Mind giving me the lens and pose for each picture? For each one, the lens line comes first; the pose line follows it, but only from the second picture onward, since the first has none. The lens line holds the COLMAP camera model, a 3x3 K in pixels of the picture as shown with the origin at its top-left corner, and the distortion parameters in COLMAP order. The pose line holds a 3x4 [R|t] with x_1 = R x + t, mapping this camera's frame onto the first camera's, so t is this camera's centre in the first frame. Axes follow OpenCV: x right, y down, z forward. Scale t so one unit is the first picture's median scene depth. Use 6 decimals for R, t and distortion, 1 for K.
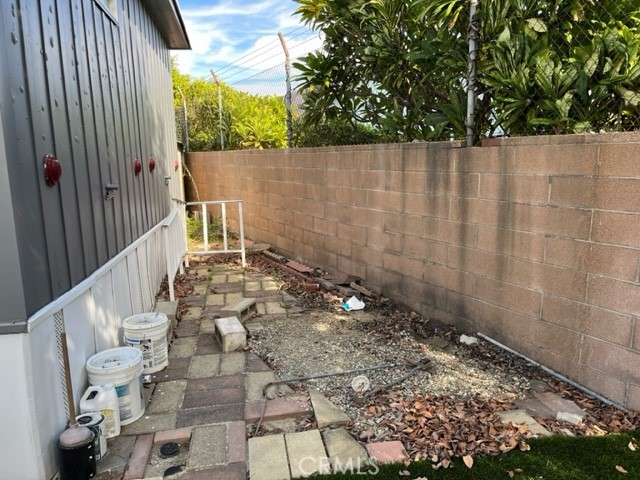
lens RADIAL K [[485.5, 0, 319.3], [0, 485.5, 241.3], [0, 0, 1]] dist [0.078058, -0.108818]
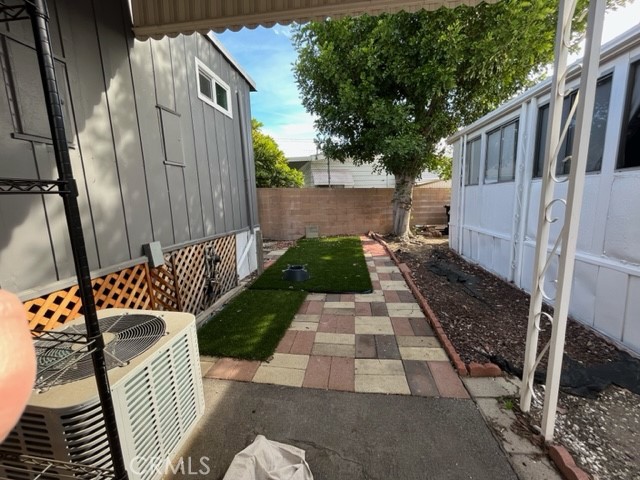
lens RADIAL K [[261.2, 0, 320.0], [0, 261.2, 240.0], [0, 0, 1]] dist [-0.001910, -0.000336]
pose [[0.273076, -0.135806, 0.952358, -1.751619], [0.174176, 0.980603, 0.089891, 0.121431], [-0.946093, 0.141331, 0.291434, -0.095452]]
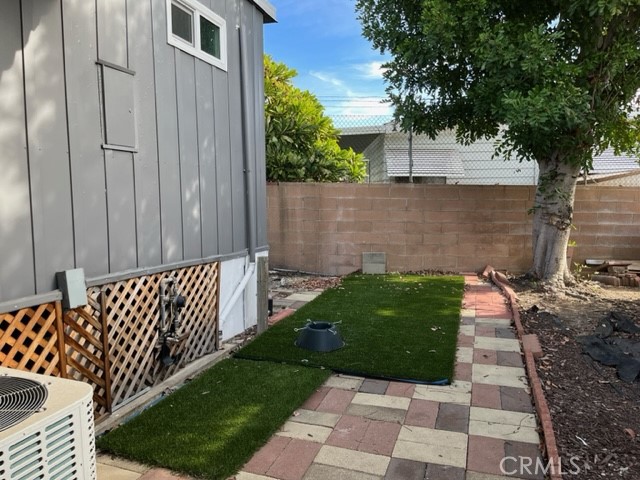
lens RADIAL K [[485.5, 0, 319.3], [0, 485.5, 241.3], [0, 0, 1]] dist [0.078058, -0.108818]
pose [[0.461306, -0.054835, 0.885545, -1.760932], [0.134304, 0.990903, -0.008603, 0.129245], [-0.877017, 0.122901, 0.464474, -0.250504]]
